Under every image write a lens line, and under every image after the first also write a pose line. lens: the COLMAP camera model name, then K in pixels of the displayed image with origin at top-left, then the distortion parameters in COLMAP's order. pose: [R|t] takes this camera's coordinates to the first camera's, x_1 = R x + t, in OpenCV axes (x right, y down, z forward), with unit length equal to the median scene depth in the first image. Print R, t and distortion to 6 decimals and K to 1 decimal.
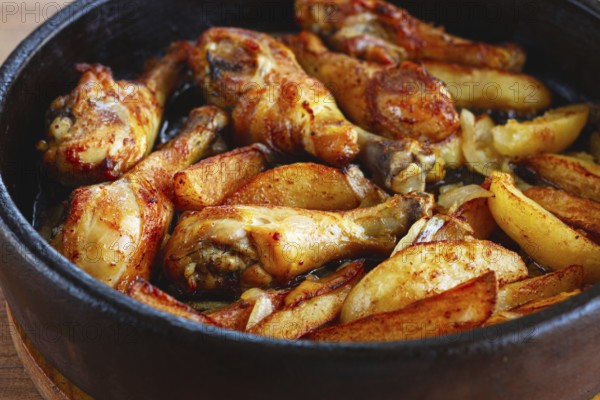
lens RADIAL K [[1588.6, 0, 300.0], [0, 1588.6, 200.0], [0, 0, 1]] dist [0.022586, 0.240523]
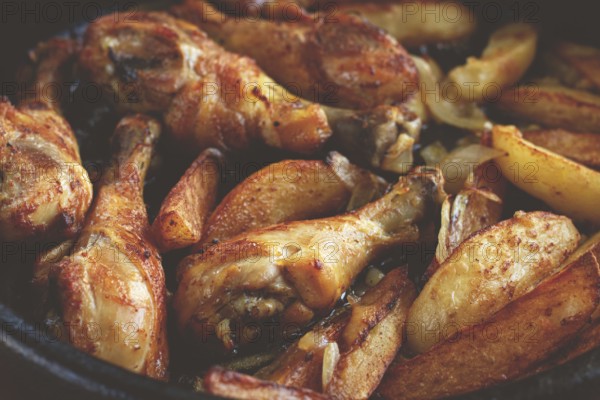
lens RADIAL K [[1588.6, 0, 300.0], [0, 1588.6, 200.0], [0, 0, 1]] dist [0.022586, 0.240523]
pose [[0.928904, -0.229863, 0.290344, -0.238967], [0.199698, 0.971197, 0.129990, -0.112065], [-0.311861, -0.062767, 0.948052, 0.194911]]
